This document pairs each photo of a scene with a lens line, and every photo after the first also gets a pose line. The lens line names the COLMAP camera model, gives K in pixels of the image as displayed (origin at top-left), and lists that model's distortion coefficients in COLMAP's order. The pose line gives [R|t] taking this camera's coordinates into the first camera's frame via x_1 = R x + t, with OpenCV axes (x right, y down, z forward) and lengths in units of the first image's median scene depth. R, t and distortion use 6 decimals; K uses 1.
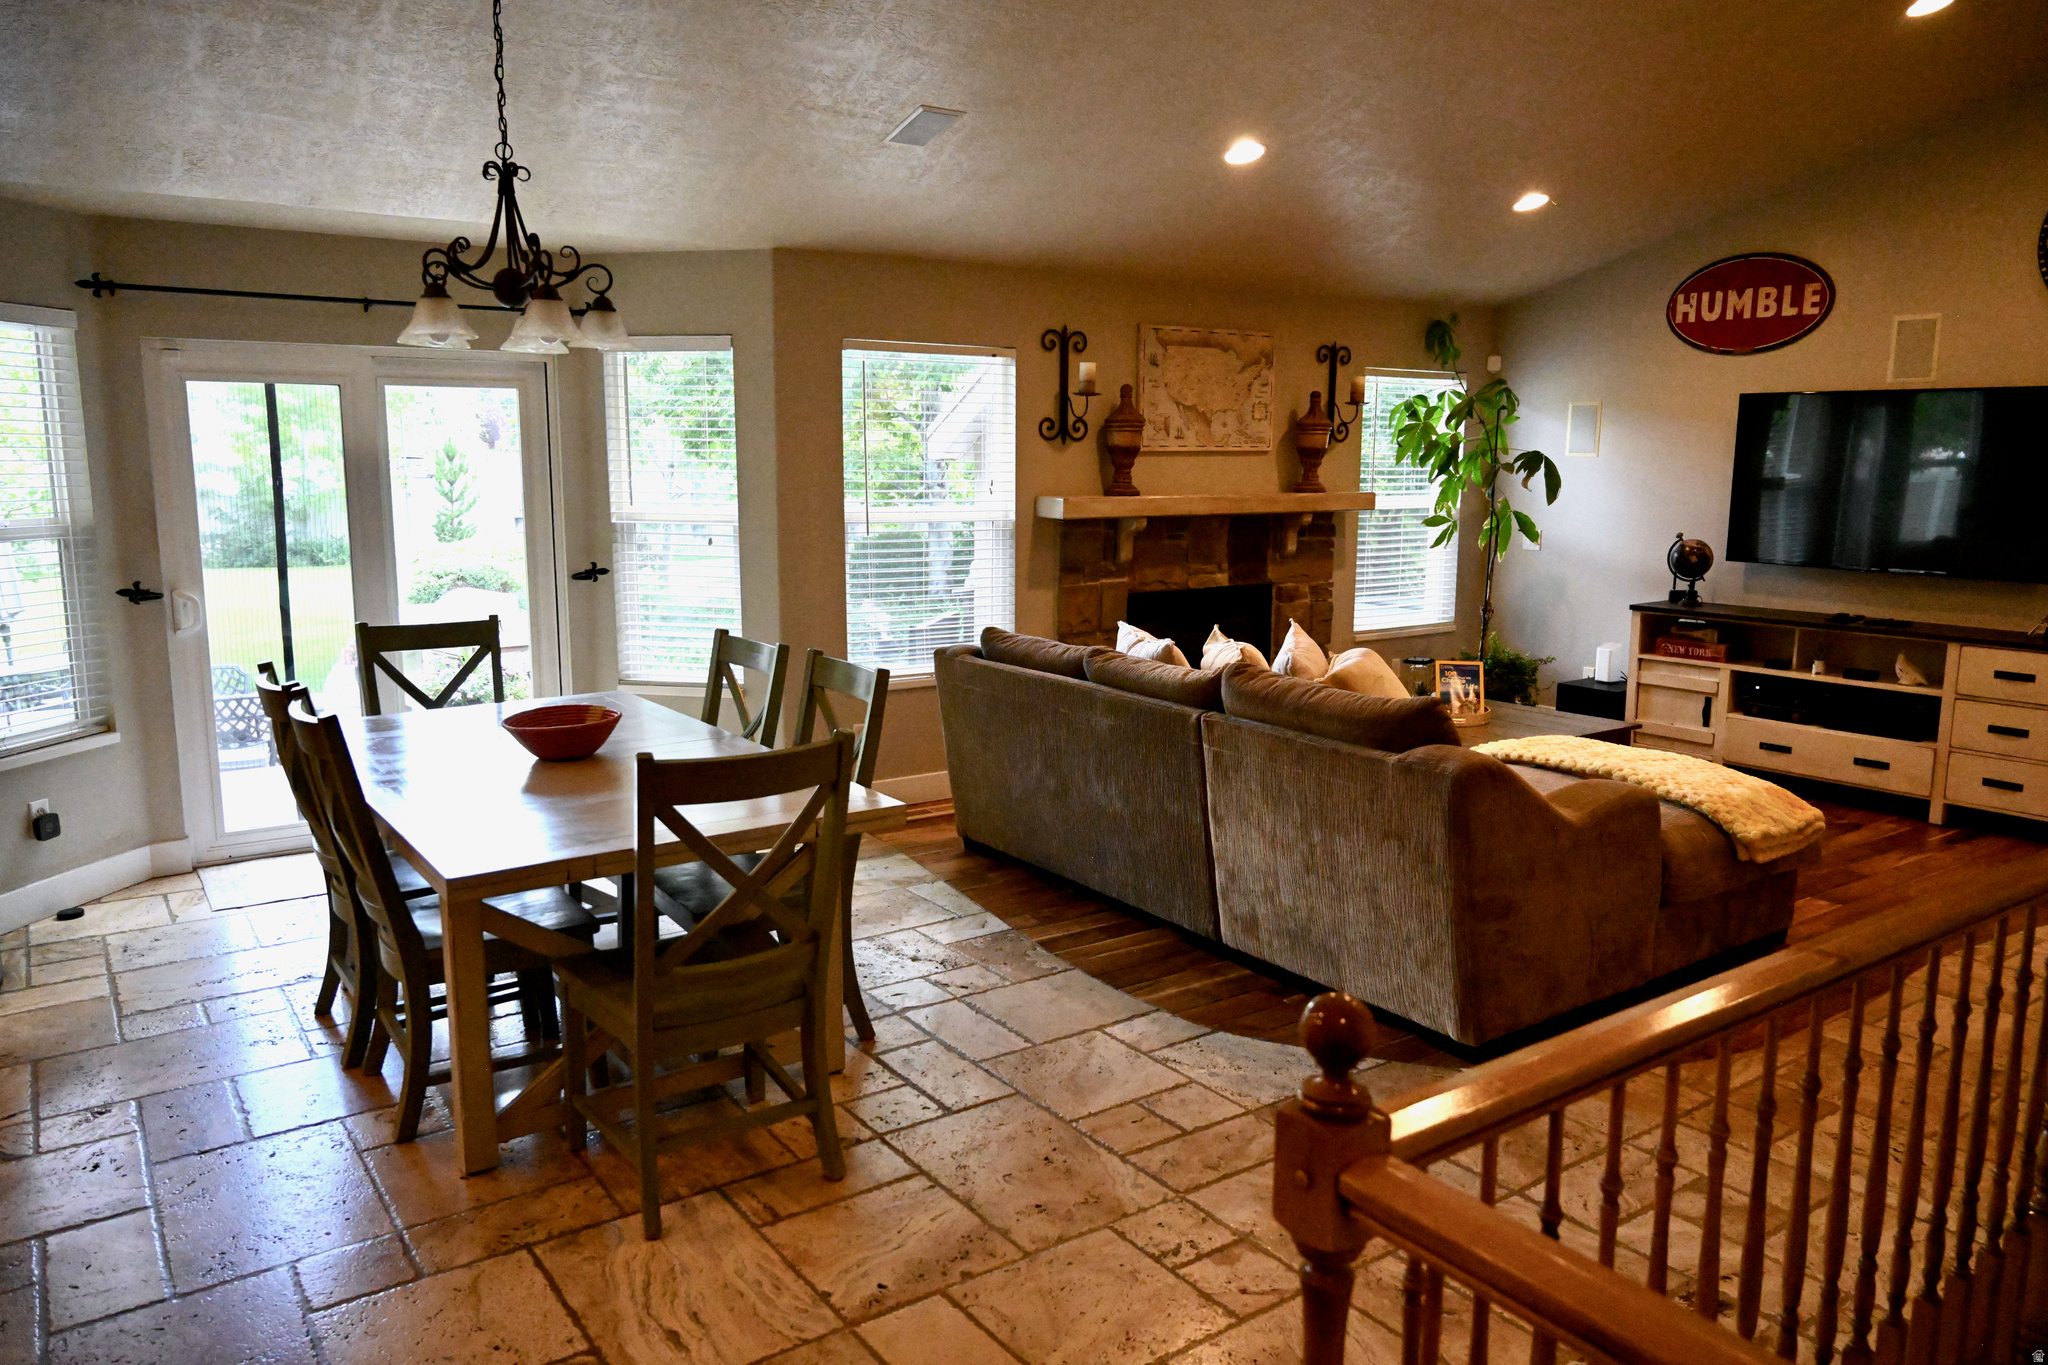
lens RADIAL K [[1434.0, 0, 1024.0], [0, 1434.0, 682.5], [0, 0, 1]] dist [-0.012496, 0.006265]
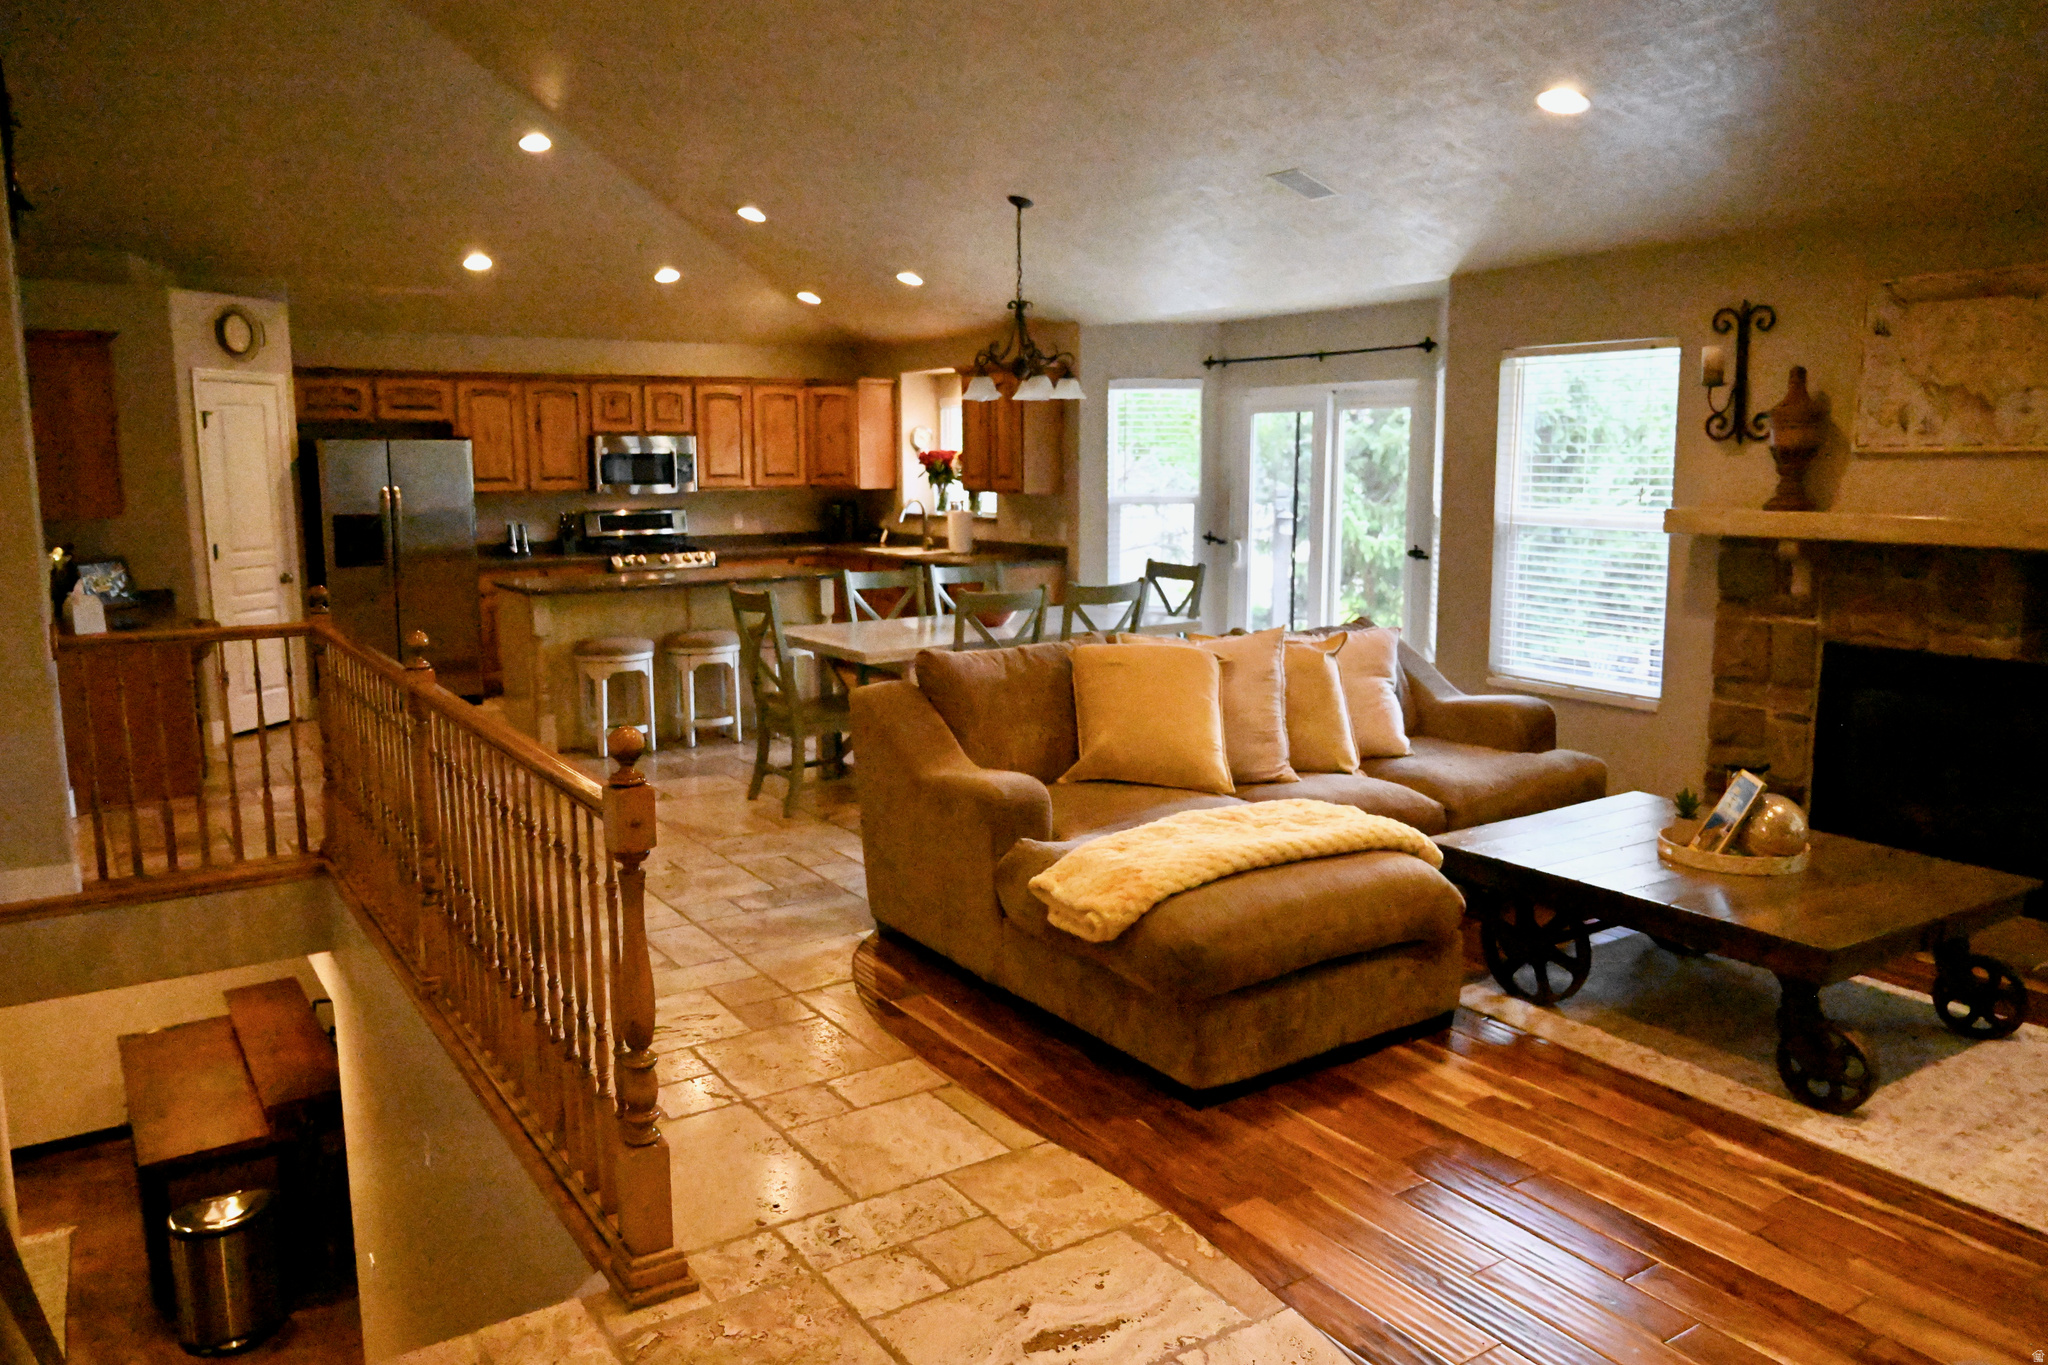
lens RADIAL K [[1434.0, 0, 1024.0], [0, 1434.0, 682.5], [0, 0, 1]] dist [-0.012496, 0.006265]
pose [[-0.026403, 0.152123, -0.988009, 1.480869], [-0.156466, 0.975543, 0.154385, -0.163491], [0.987330, 0.158666, -0.001955, 1.055332]]
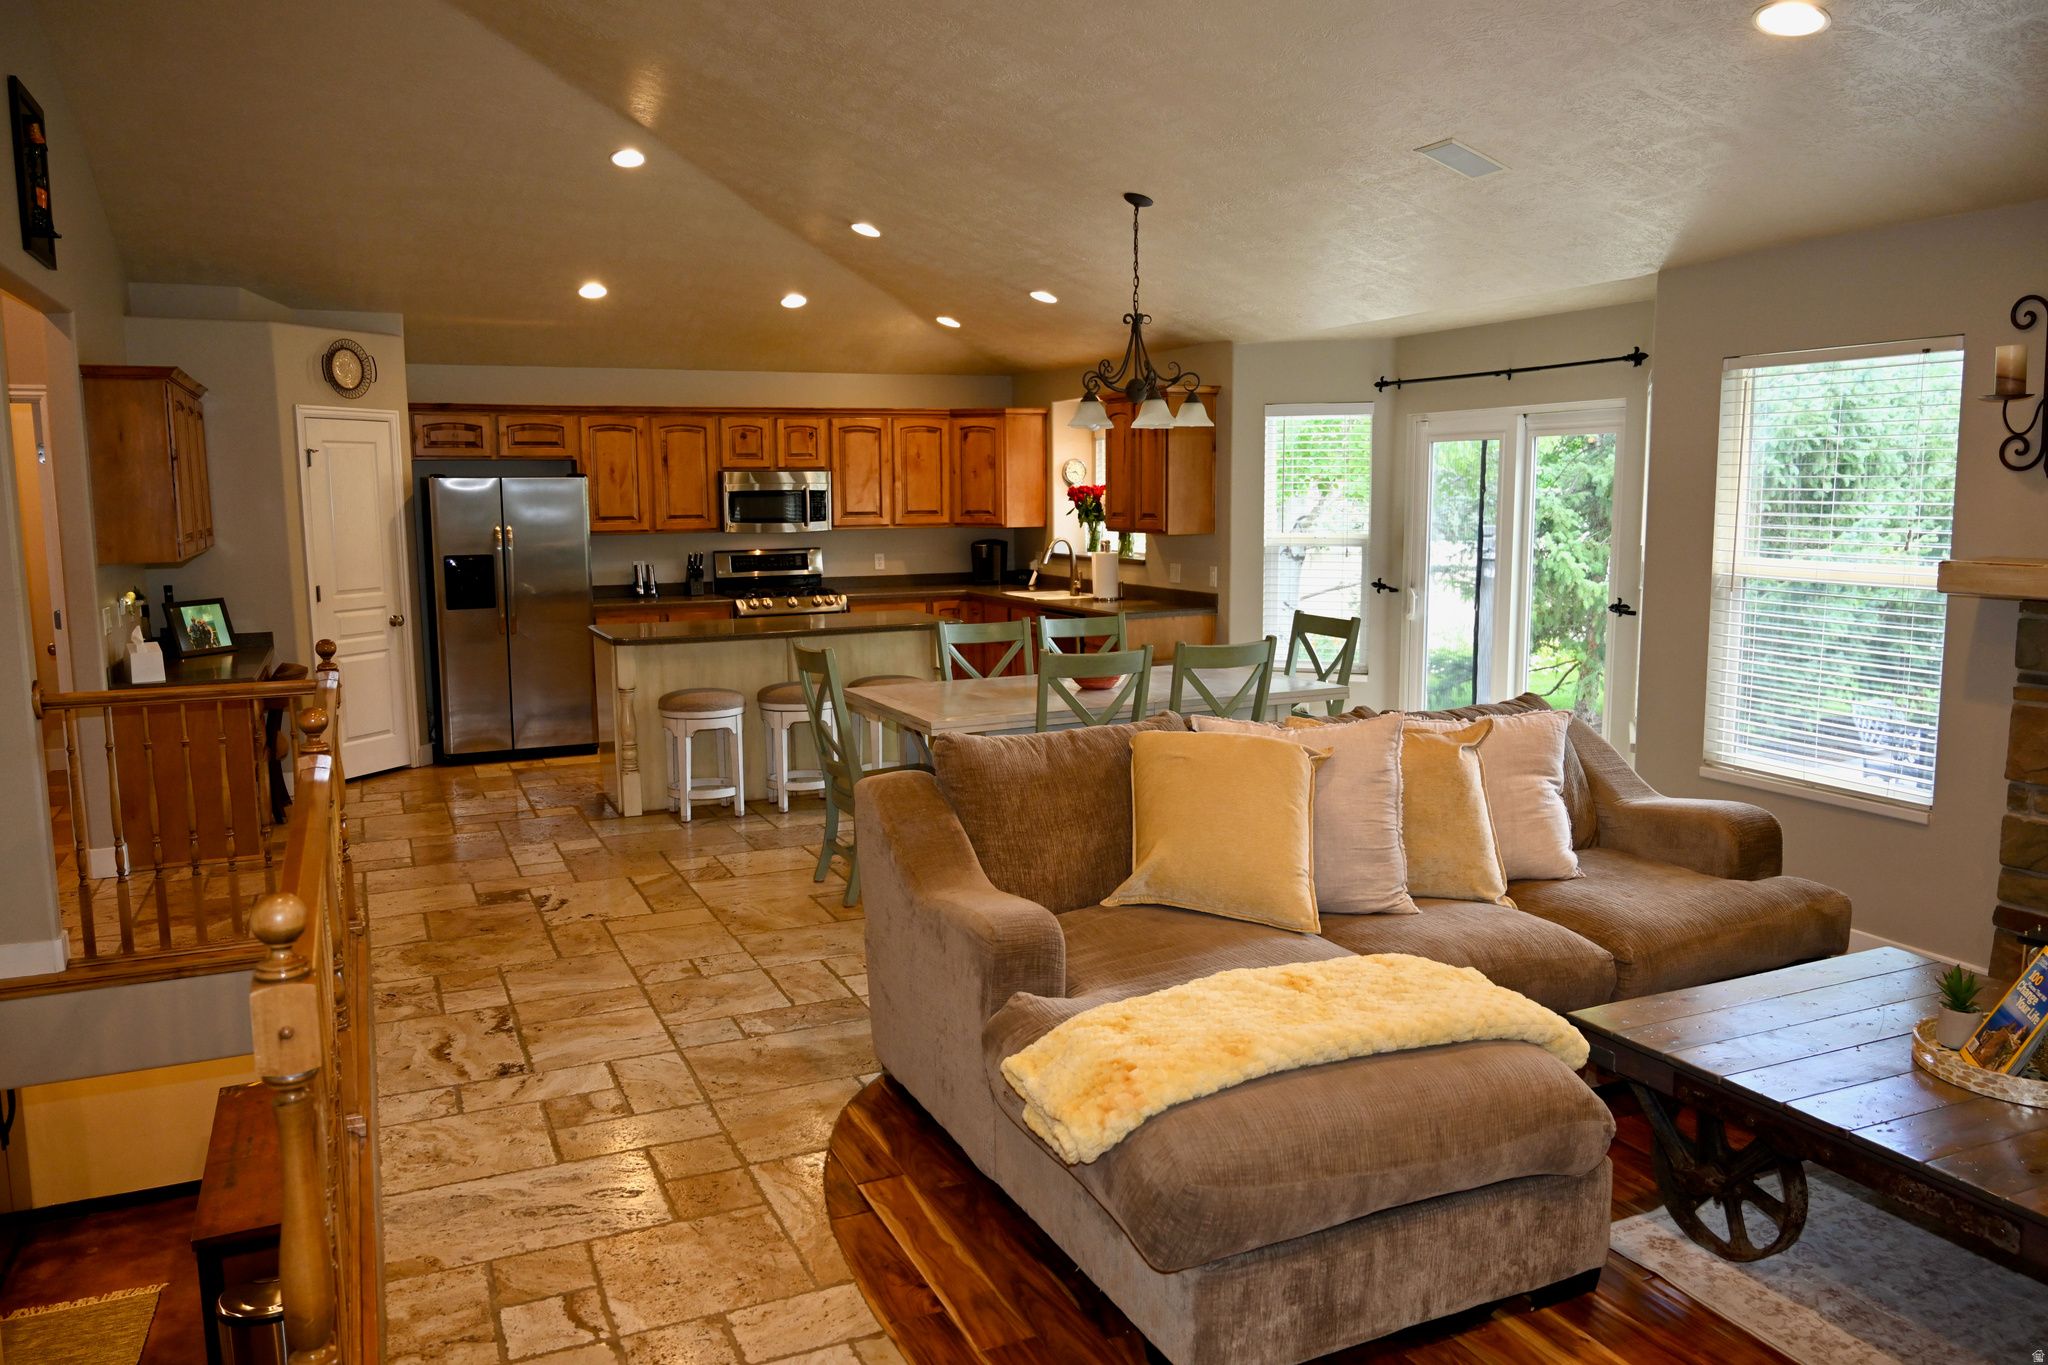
lens RADIAL K [[1440.5, 0, 1020.4], [0, 1440.5, 690.7], [0, 0, 1]] dist [-0.009417, 0.001268]
pose [[-0.185568, 0.132826, -0.973613, 1.232458], [-0.150143, 0.975355, 0.161680, -0.187095], [0.971093, 0.176184, -0.161052, 1.170371]]
